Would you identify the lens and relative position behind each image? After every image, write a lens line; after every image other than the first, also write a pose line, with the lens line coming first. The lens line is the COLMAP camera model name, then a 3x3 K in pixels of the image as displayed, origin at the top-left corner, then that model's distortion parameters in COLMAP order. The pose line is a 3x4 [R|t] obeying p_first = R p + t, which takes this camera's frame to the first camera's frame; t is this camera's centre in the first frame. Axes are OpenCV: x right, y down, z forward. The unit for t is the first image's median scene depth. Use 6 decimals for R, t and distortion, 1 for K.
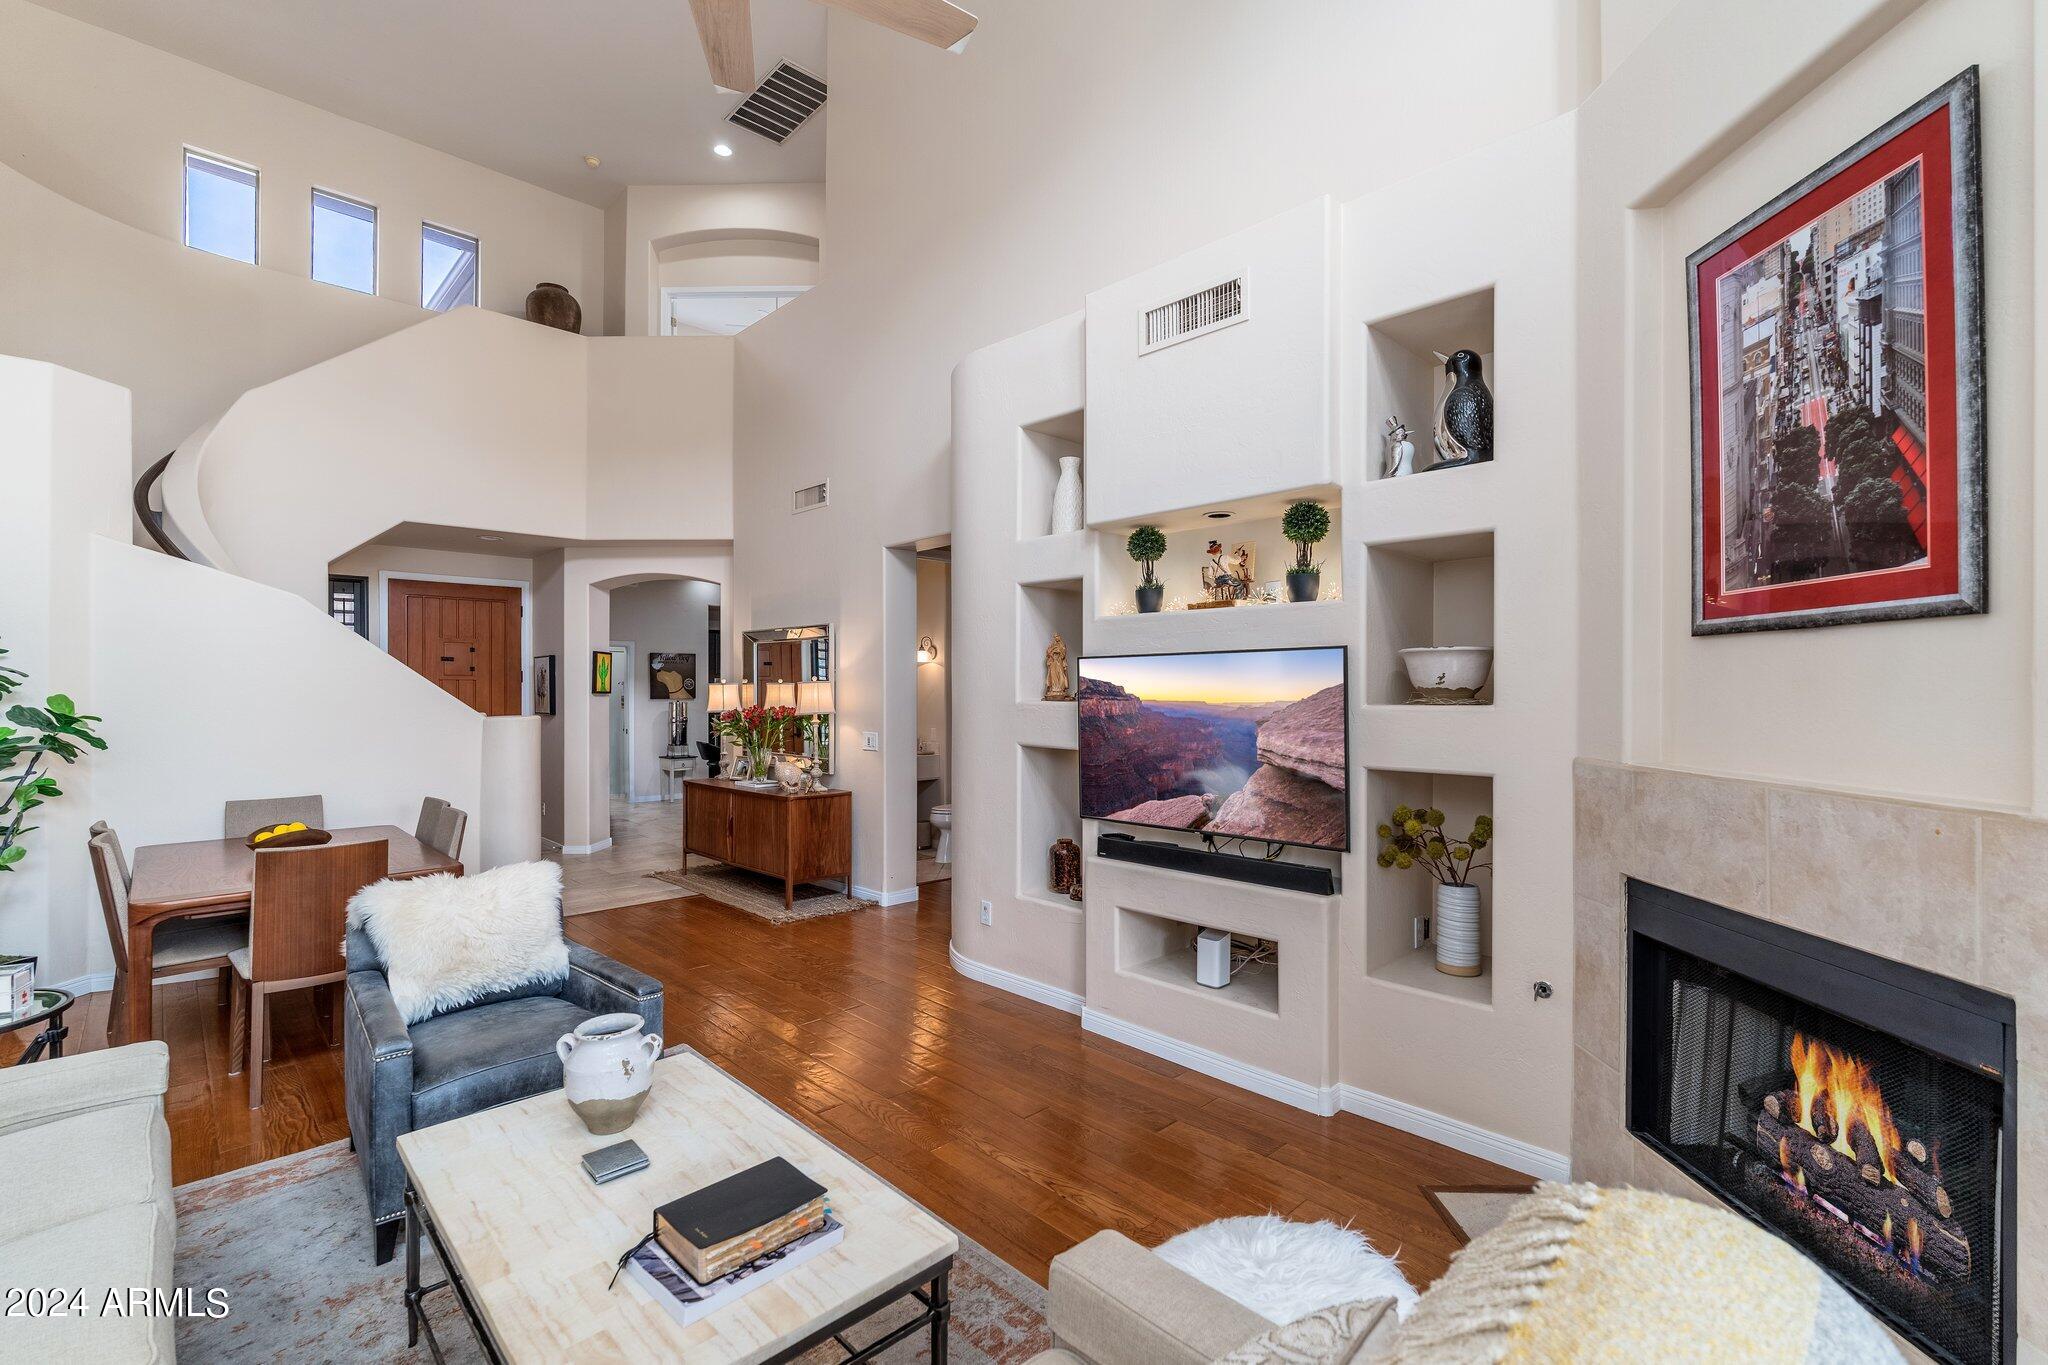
lens RADIAL K [[901.2, 0, 1024.1], [0, 901.2, 687.9], [0, 0, 1]] dist [-0.007685, 0.001371]
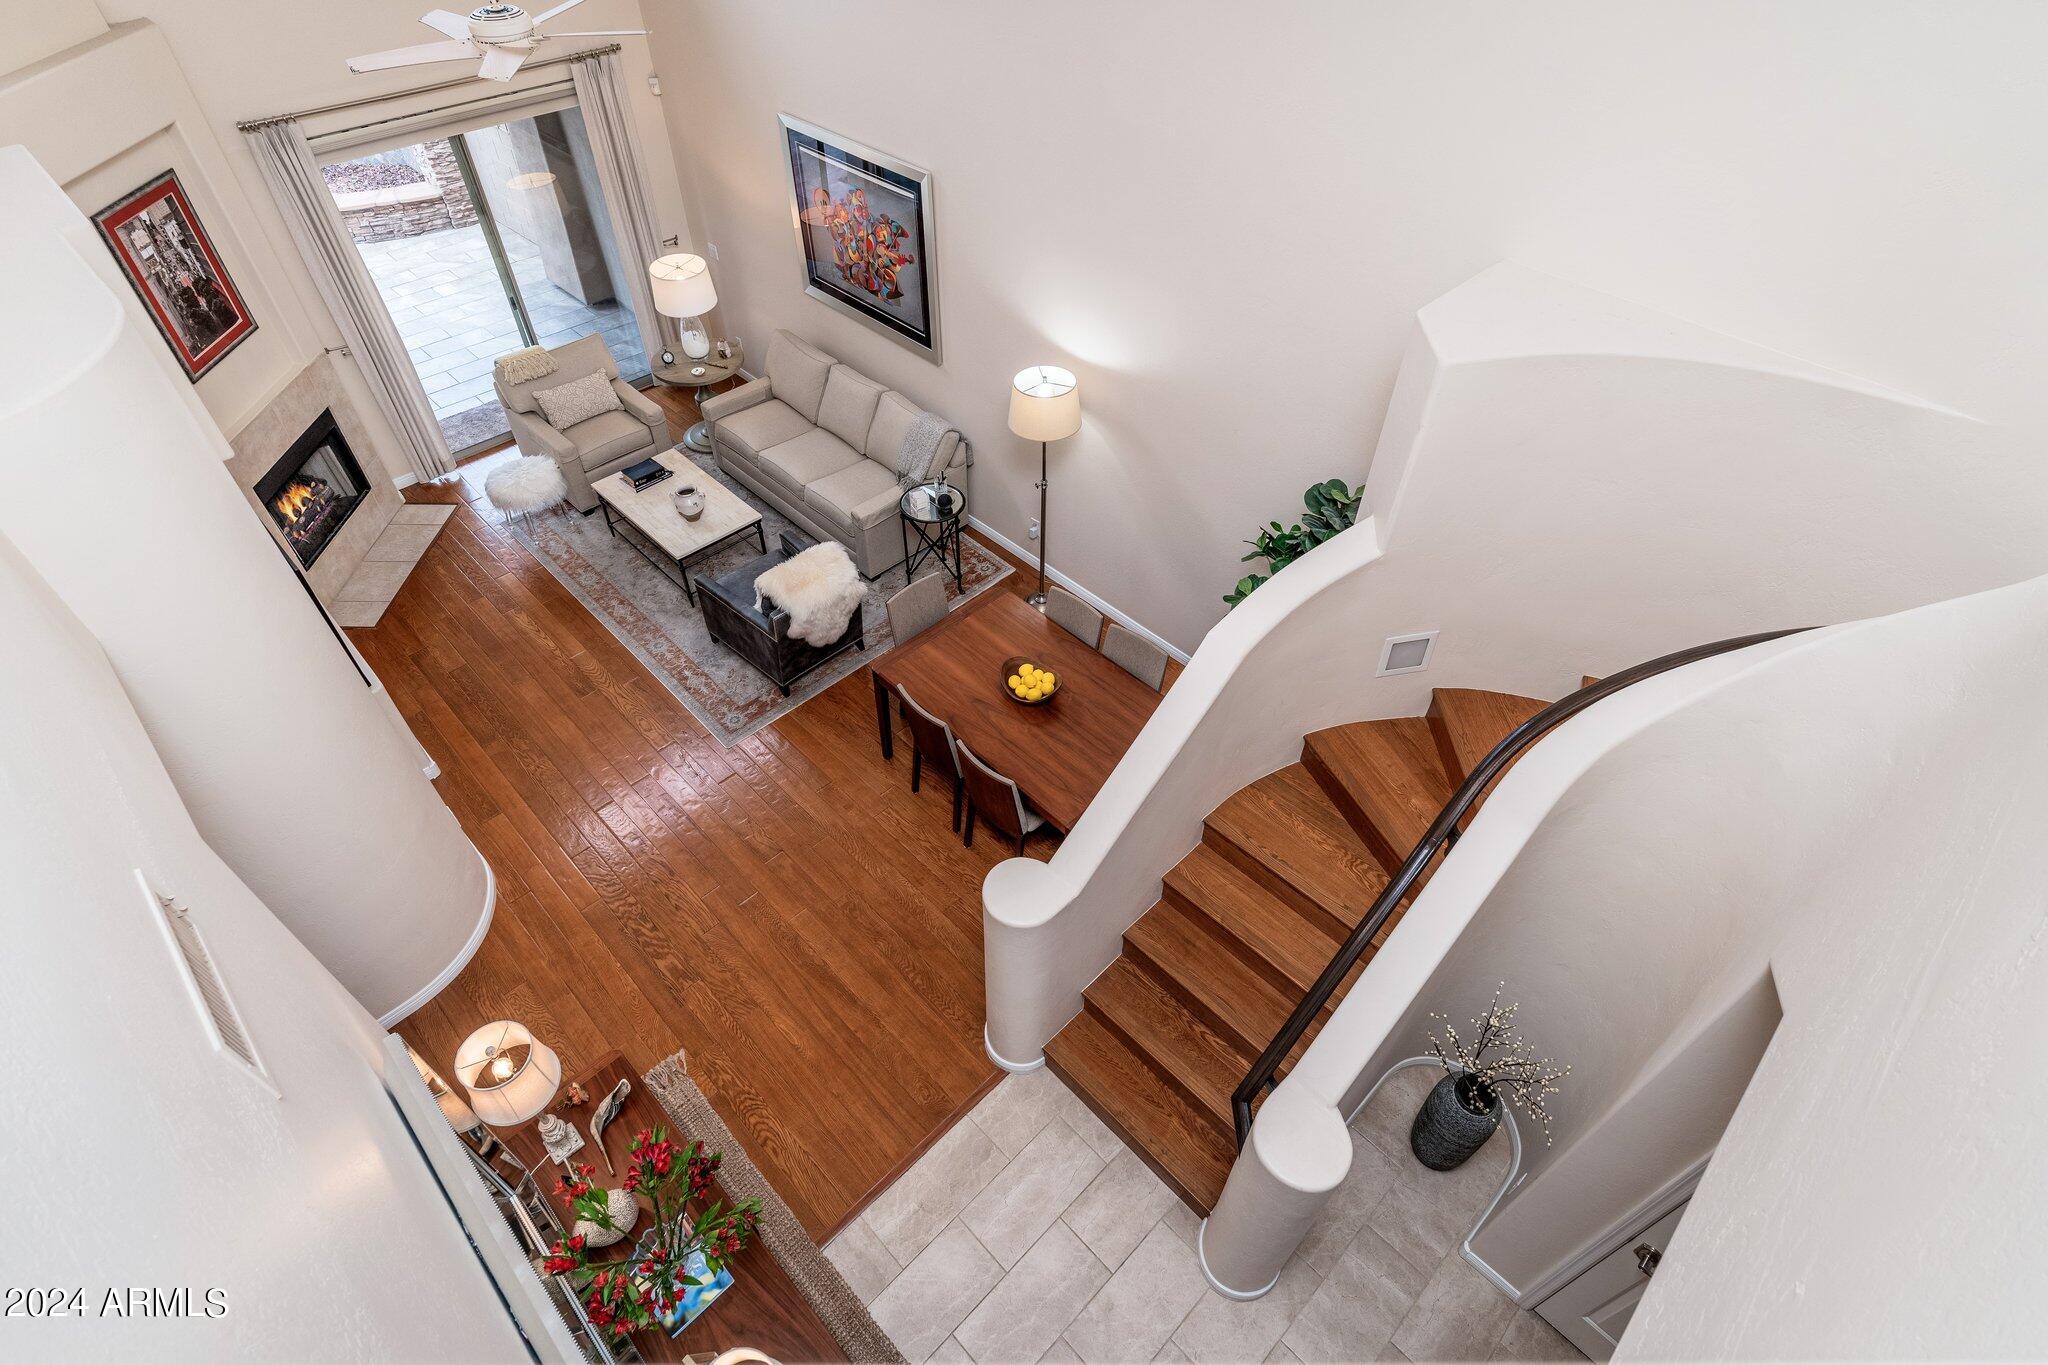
lens RADIAL K [[1021.4, 0, 1019.1], [0, 1021.4, 684.3], [0, 0, 1]] dist [-0.000620, -0.000042]
pose [[-0.999949, -0.001308, -0.009970, -1.591557], [-0.008037, 0.699868, 0.714227, -1.651513], [0.006043, 0.714271, -0.699843, 3.977804]]
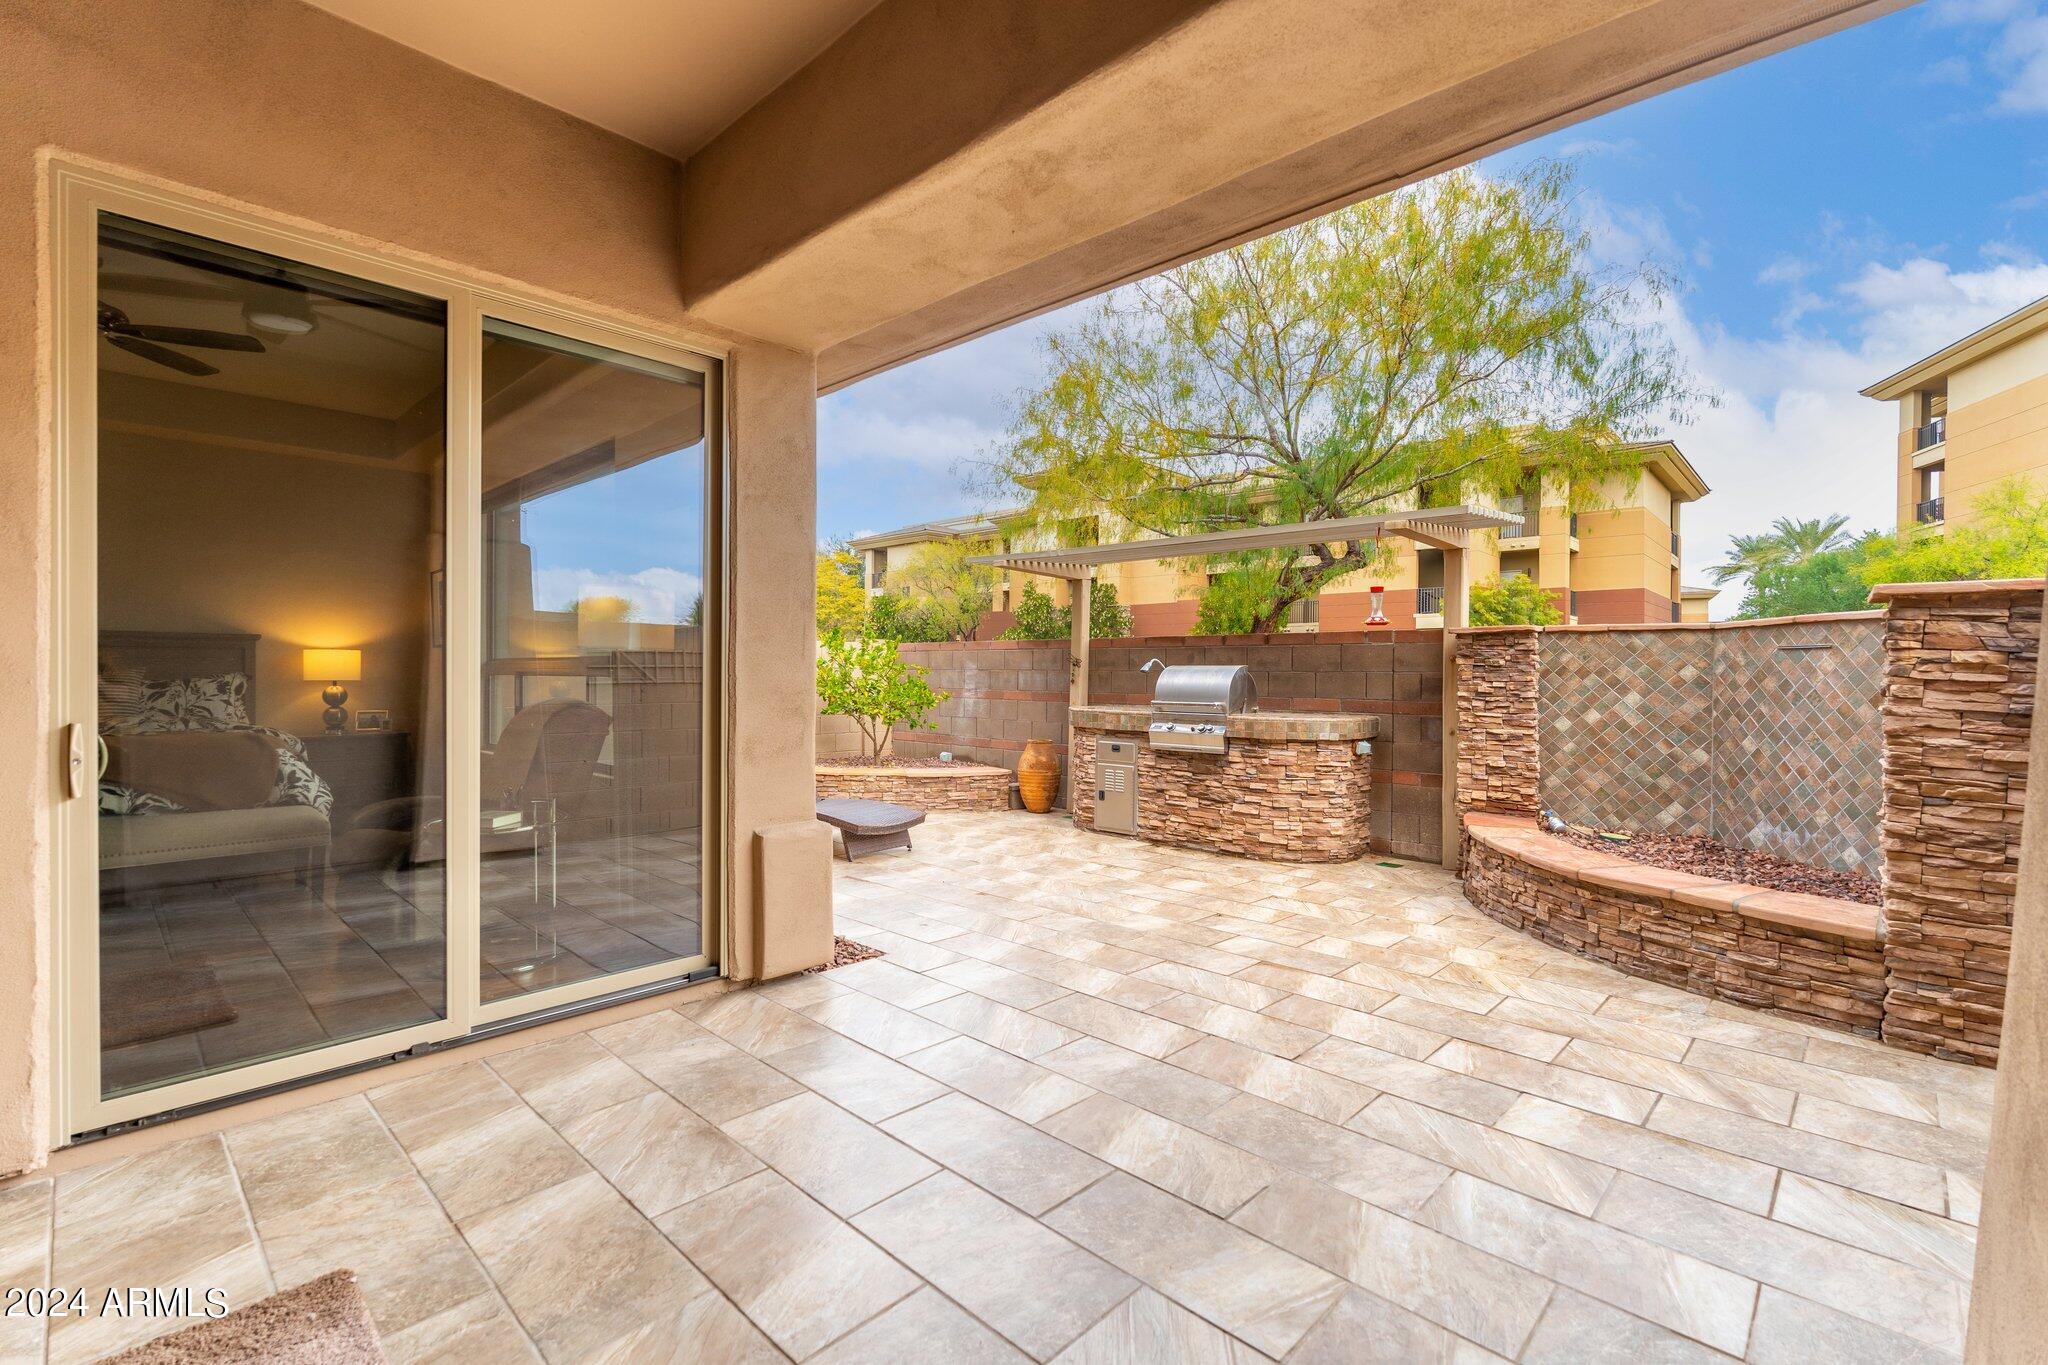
lens RADIAL K [[901.2, 0, 1015.9], [0, 901.2, 676.4], [0, 0, 1]] dist [-0.007685, 0.001371]
pose [[-0.045490, -0.009073, 0.998924, 0.126492], [-0.011913, 0.999893, 0.008539, 0.140511], [-0.998894, -0.011512, -0.045593, -0.533509]]
